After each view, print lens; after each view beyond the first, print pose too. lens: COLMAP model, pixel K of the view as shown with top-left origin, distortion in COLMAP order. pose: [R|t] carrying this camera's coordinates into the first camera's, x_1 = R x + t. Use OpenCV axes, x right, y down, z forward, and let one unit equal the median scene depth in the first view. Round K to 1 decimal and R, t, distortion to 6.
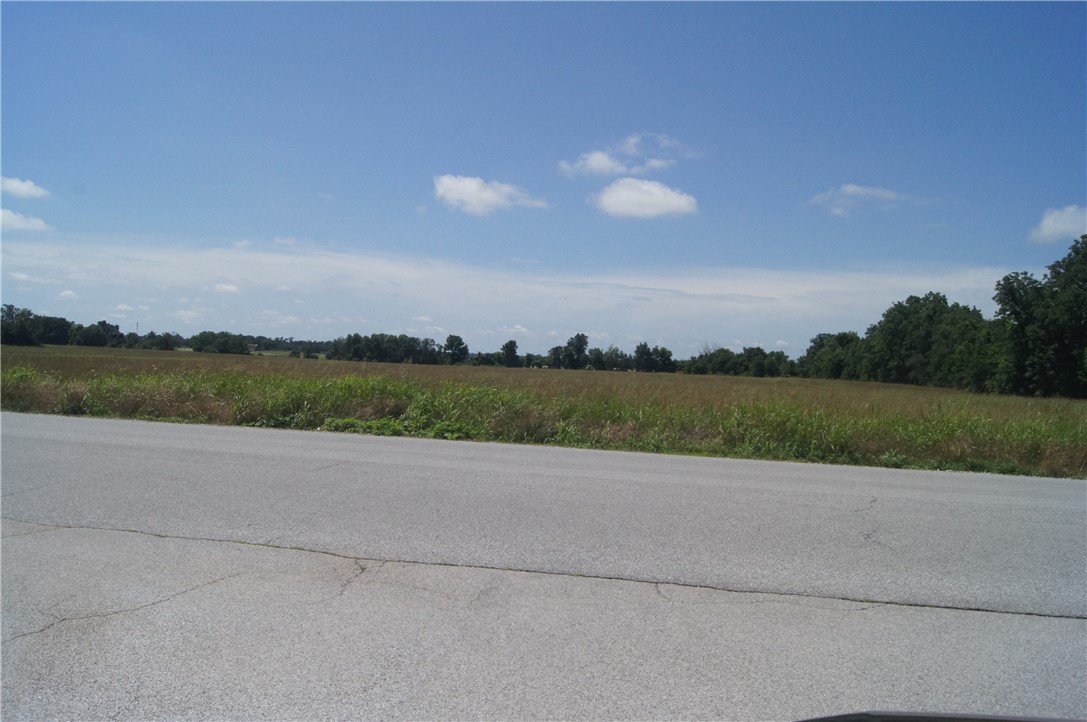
lens RADIAL K [[874.9, 0, 543.5], [0, 874.9, 361.0], [0, 0, 1]] dist [-0.082265, 0.006289]
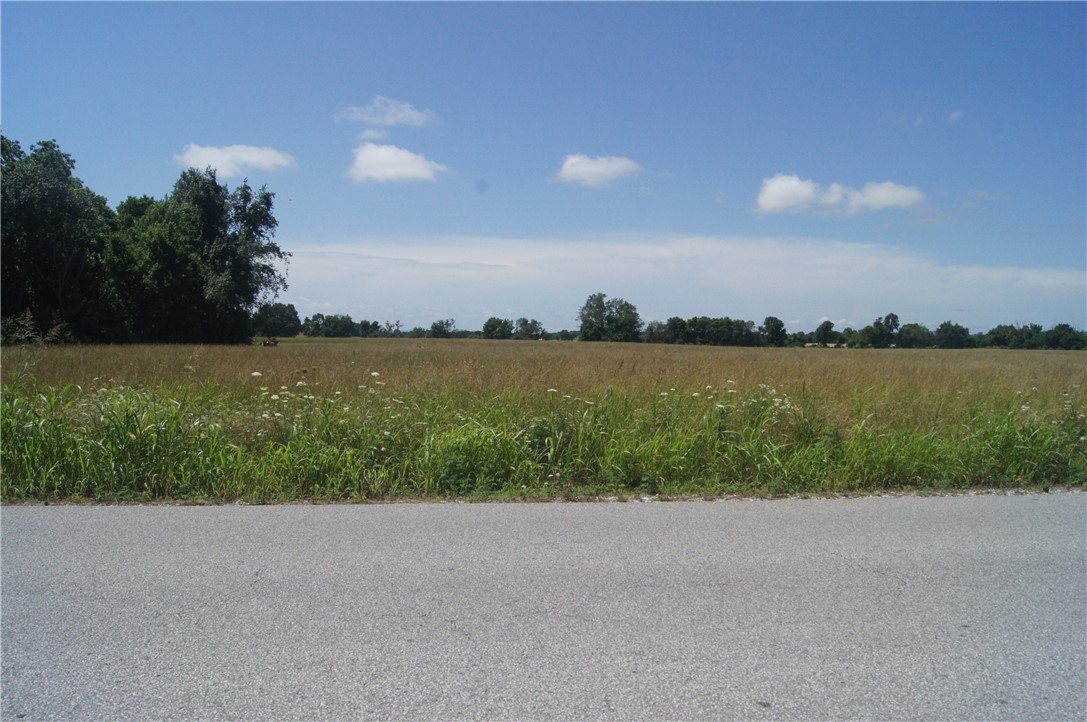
lens RADIAL K [[874.9, 0, 543.5], [0, 874.9, 361.0], [0, 0, 1]] dist [-0.082265, 0.006289]
pose [[0.951022, -0.036854, 0.306920, -1.697529], [0.025903, 0.998877, 0.039680, -0.062295], [-0.308037, -0.029787, 0.950908, 0.201054]]
